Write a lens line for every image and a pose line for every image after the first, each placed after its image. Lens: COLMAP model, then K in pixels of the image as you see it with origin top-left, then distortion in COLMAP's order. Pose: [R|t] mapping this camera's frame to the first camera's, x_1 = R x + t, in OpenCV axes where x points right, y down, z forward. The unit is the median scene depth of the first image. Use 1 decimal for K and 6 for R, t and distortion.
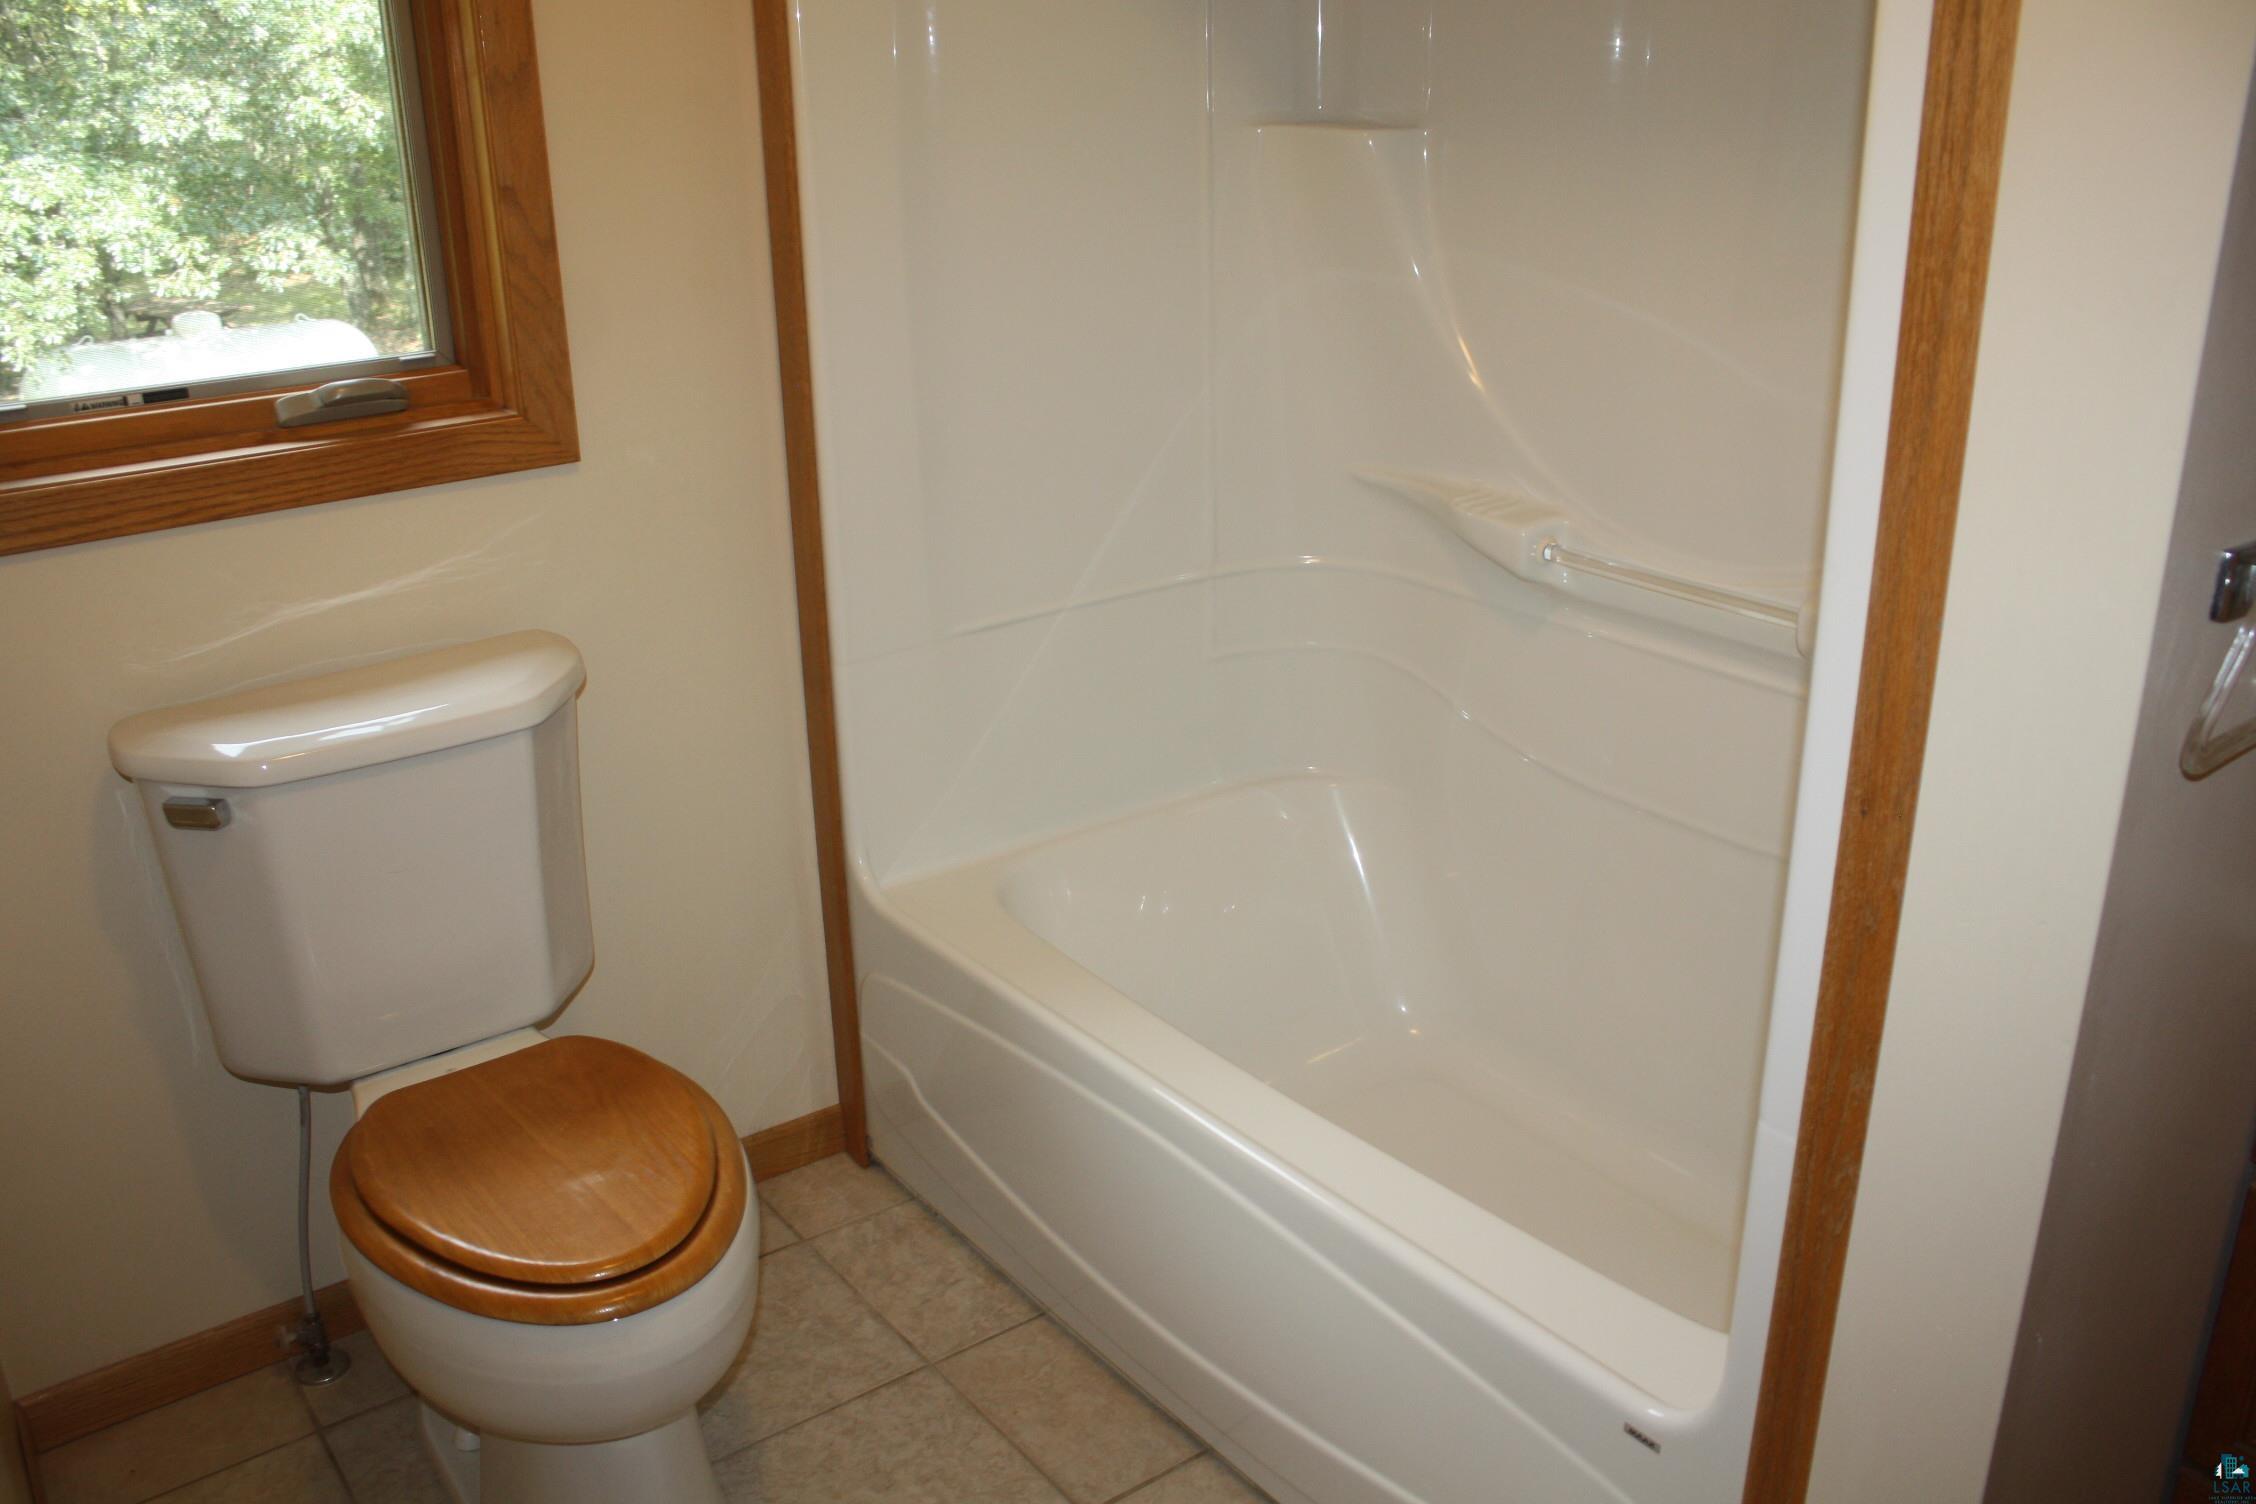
lens RADIAL K [[1909.8, 0, 1131.2], [0, 1909.8, 749.2], [0, 0, 1]] dist [-0.164225, 0.146568]
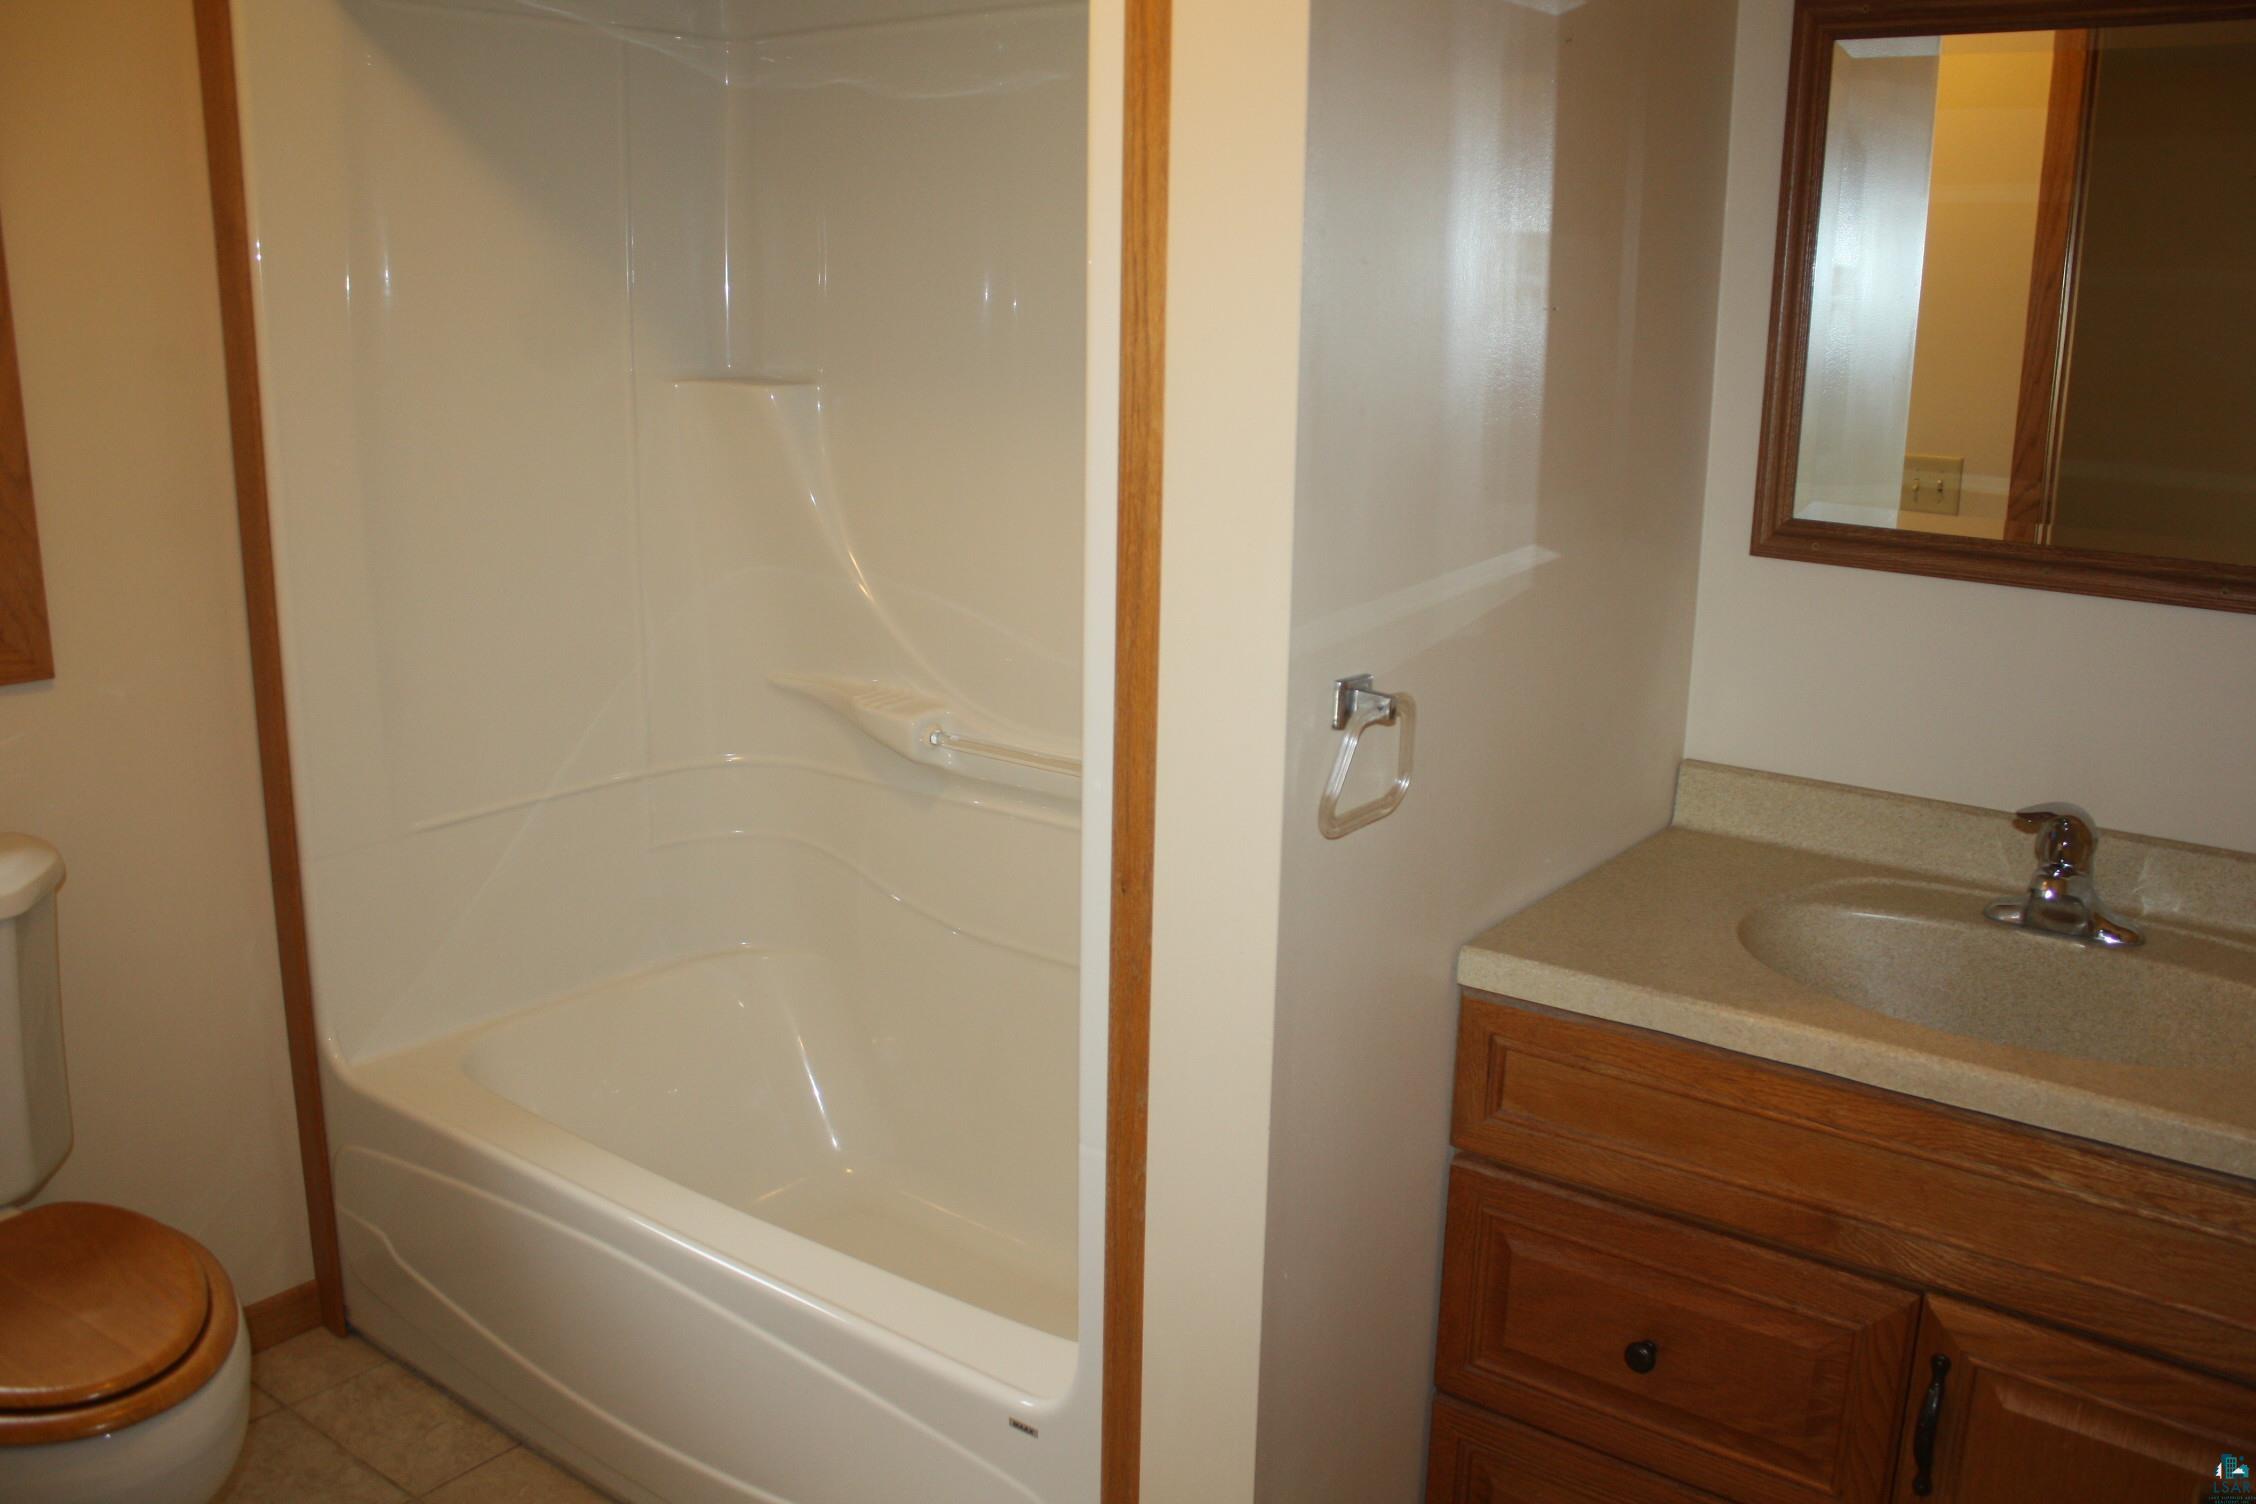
lens RADIAL K [[1909.8, 0, 1137.2], [0, 1909.8, 762.4], [0, 0, 1]] dist [-0.164225, 0.146568]
pose [[0.959593, -0.034178, 0.279308, 0.010145], [0.066065, 0.992216, -0.105559, 0.045852], [-0.273526, 0.119746, 0.954382, -0.170676]]
